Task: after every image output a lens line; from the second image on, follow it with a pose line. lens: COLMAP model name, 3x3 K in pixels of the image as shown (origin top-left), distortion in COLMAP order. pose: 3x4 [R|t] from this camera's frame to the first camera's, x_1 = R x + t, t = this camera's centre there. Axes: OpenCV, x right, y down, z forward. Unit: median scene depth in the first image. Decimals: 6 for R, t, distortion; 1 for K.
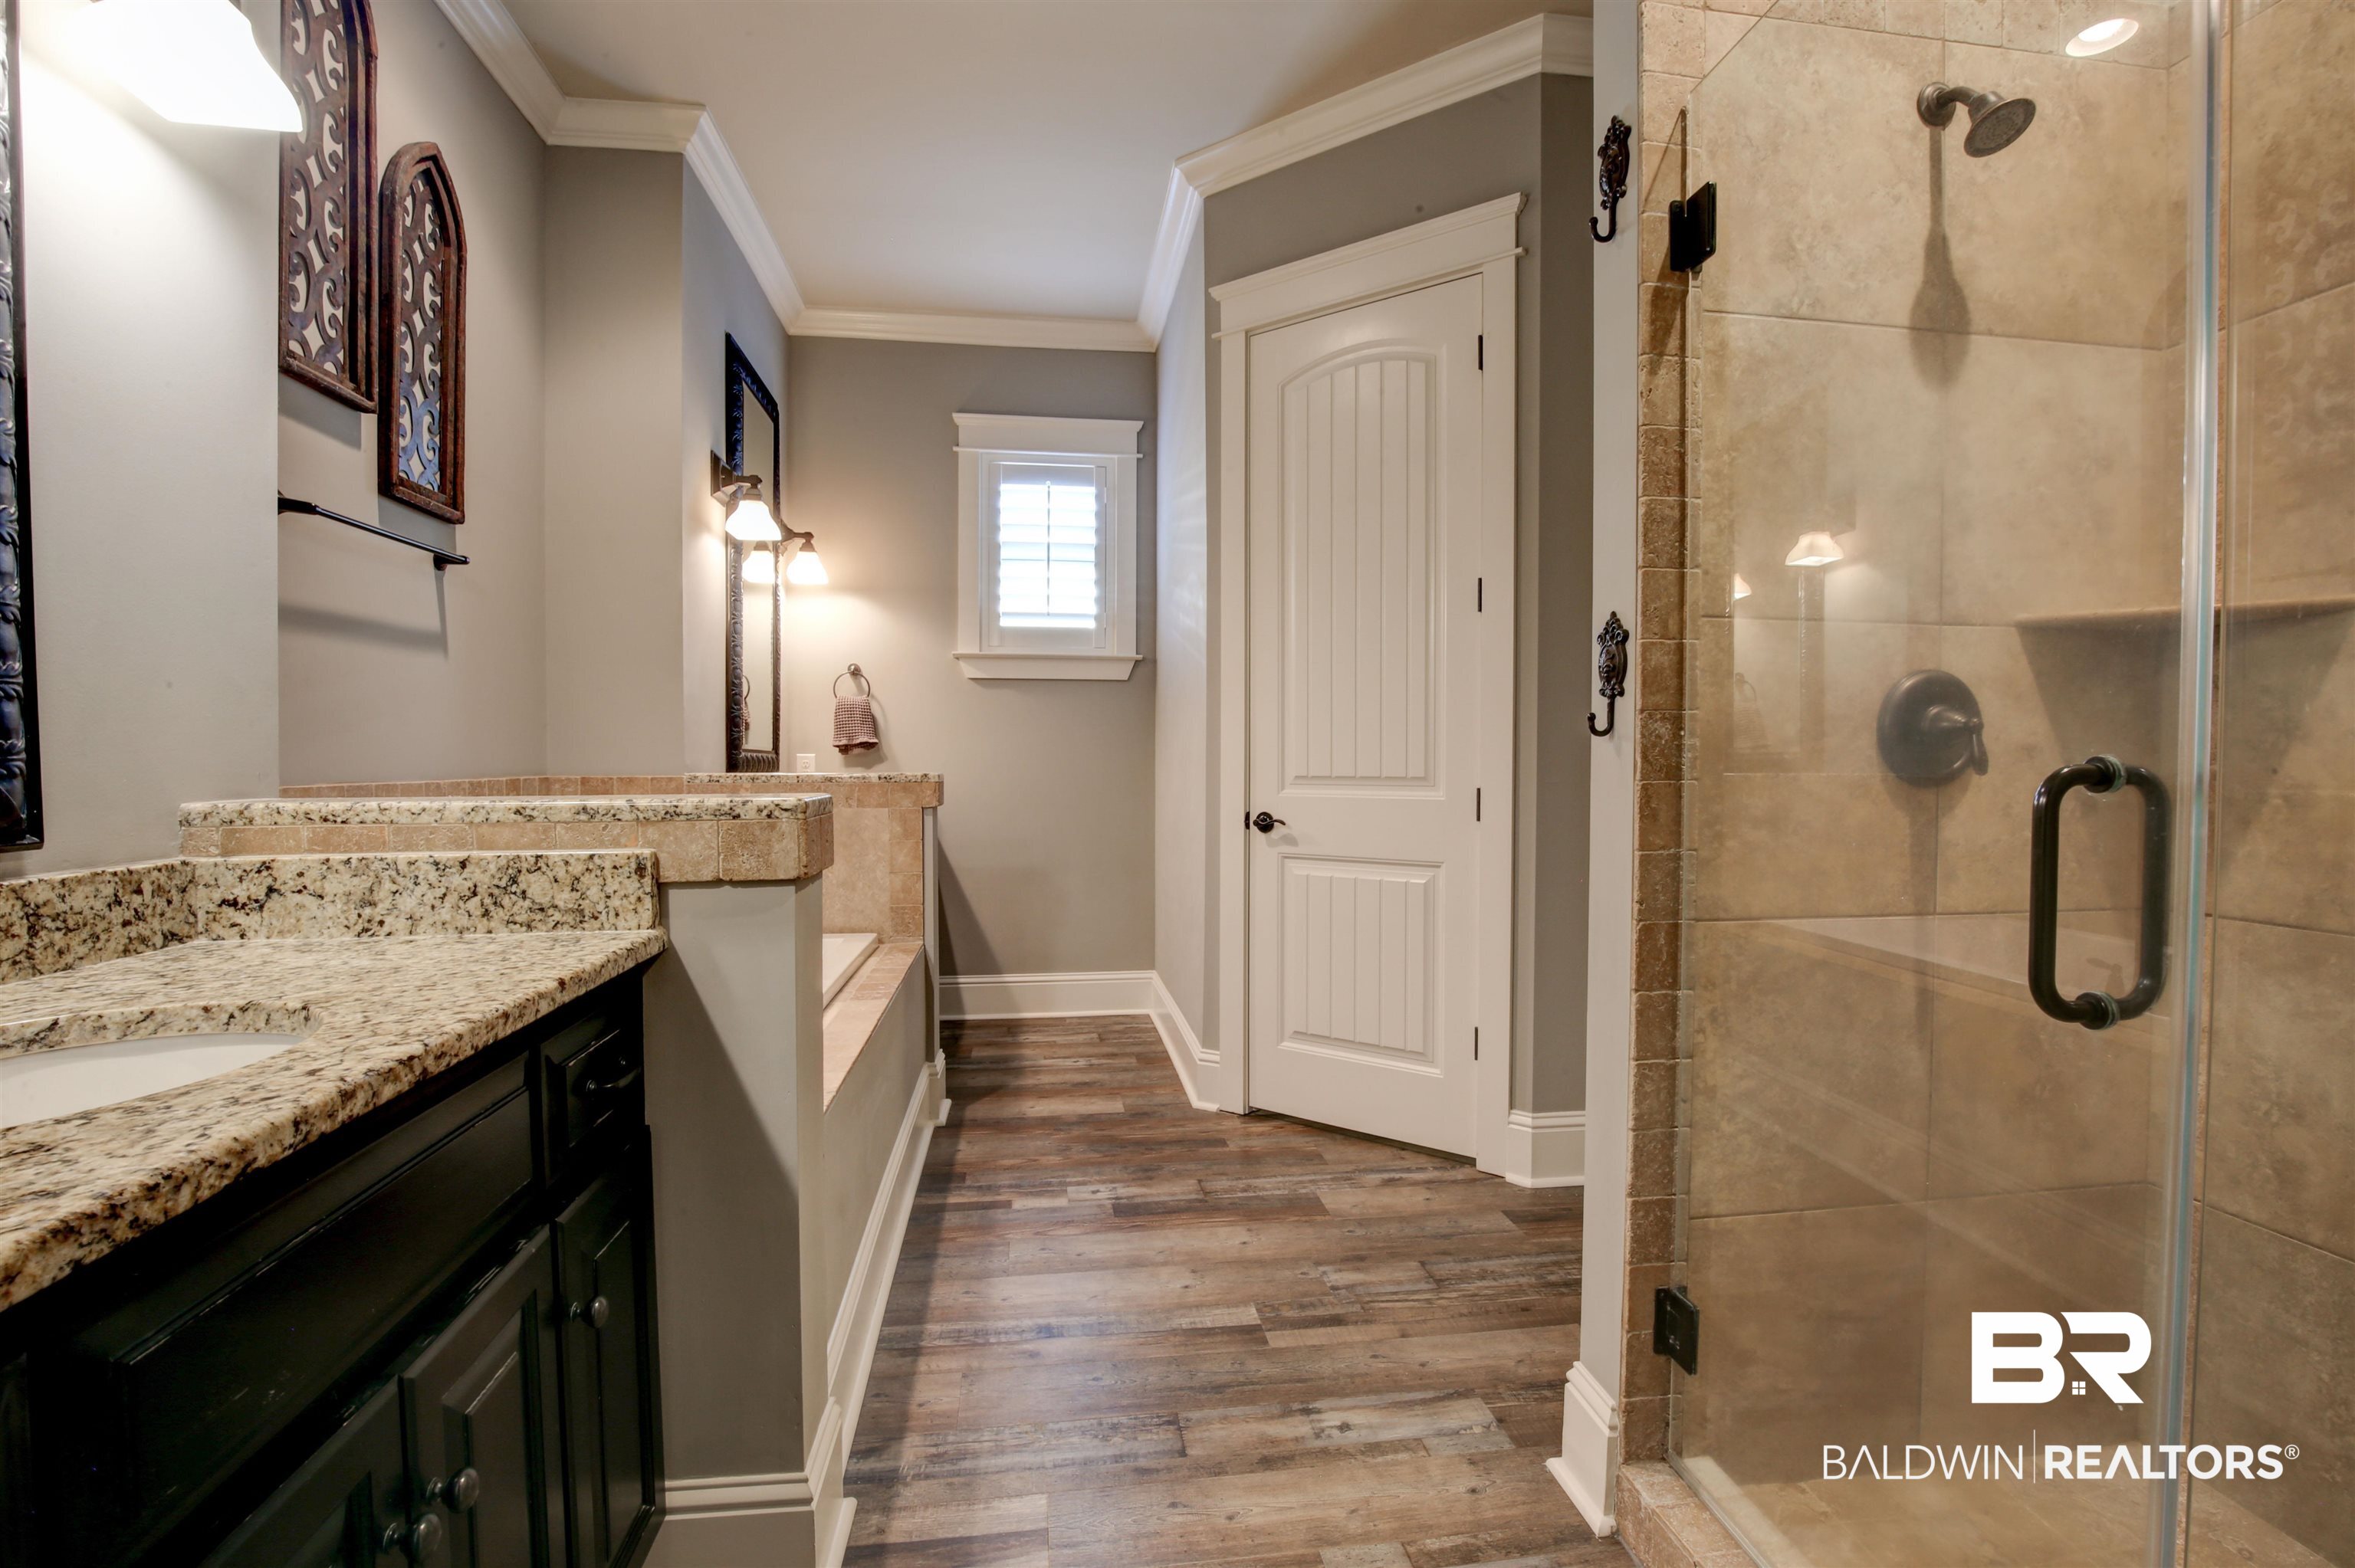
lens RADIAL K [[1089.2, 0, 1177.5], [0, 1089.2, 784.0], [0, 0, 1]] dist [-0.026567, -0.000608]
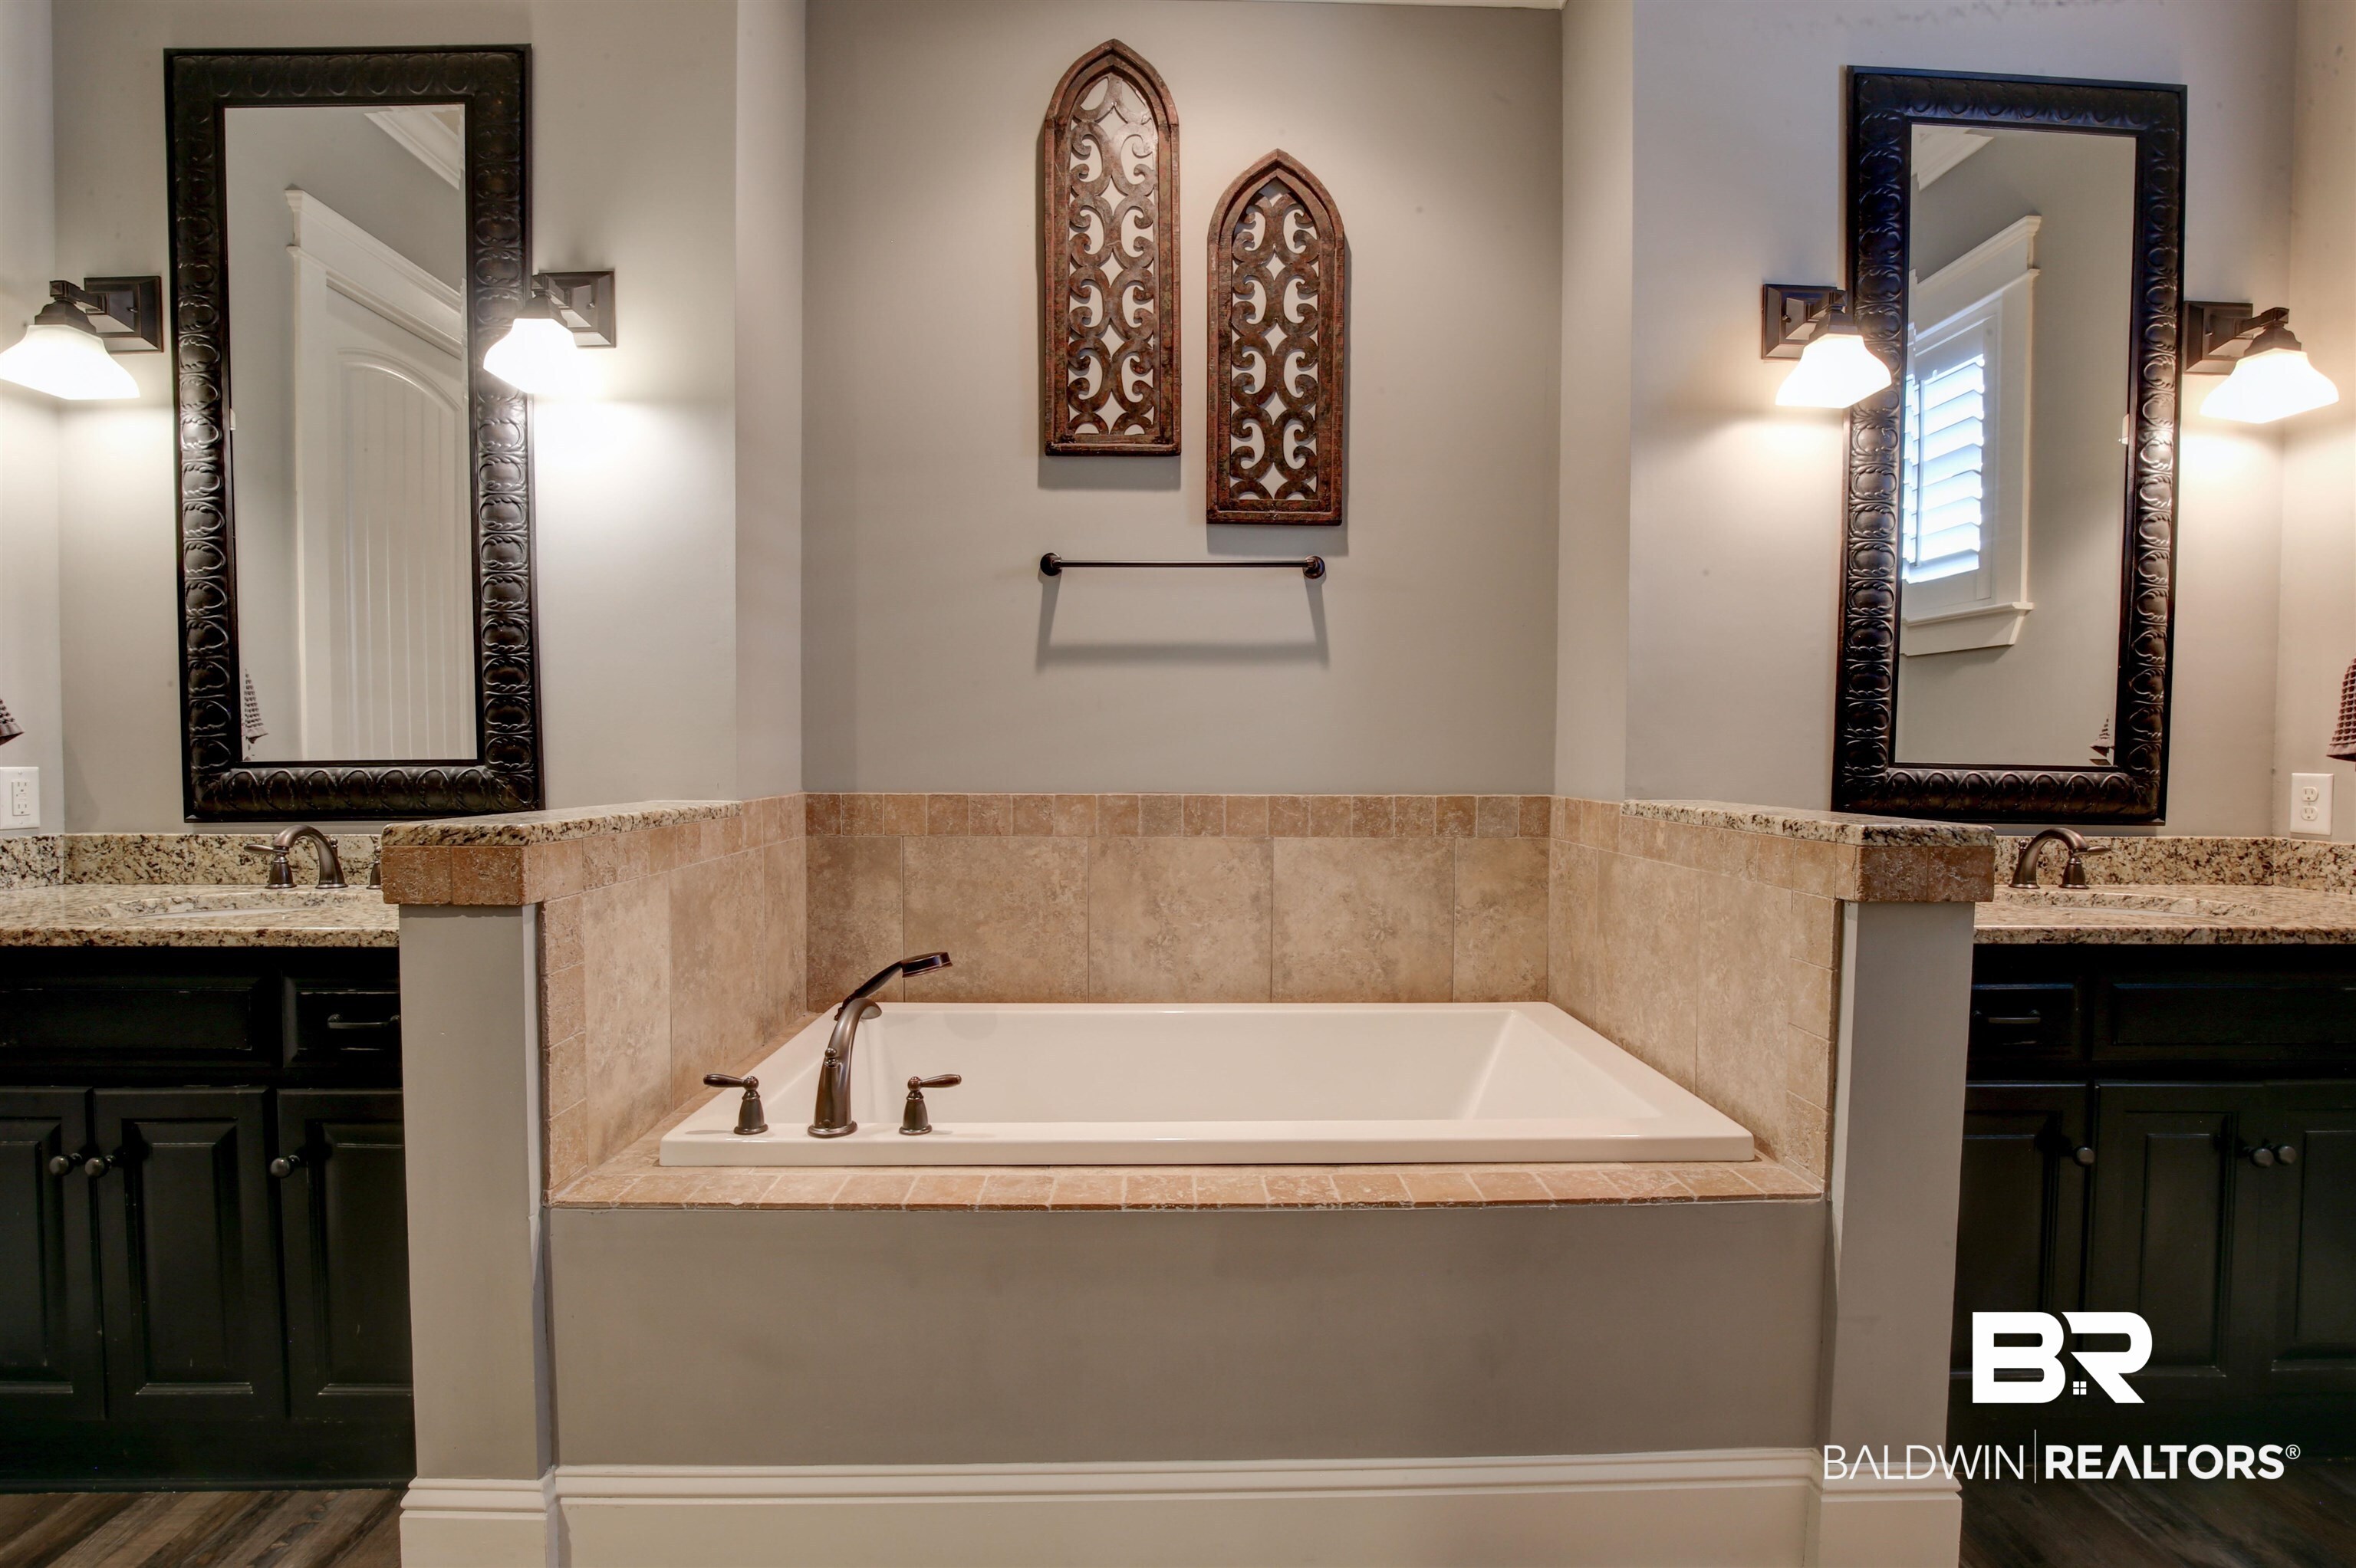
lens RADIAL K [[1089.7, 0, 1178.0], [0, 1089.7, 784.0], [0, 0, 1]] dist [-0.026567, -0.000608]
pose [[-0.112282, 0.021499, -0.993444, 0.395954], [-0.028155, 0.999296, 0.024807, -0.047691], [0.993277, 0.030756, -0.111597, 1.307846]]
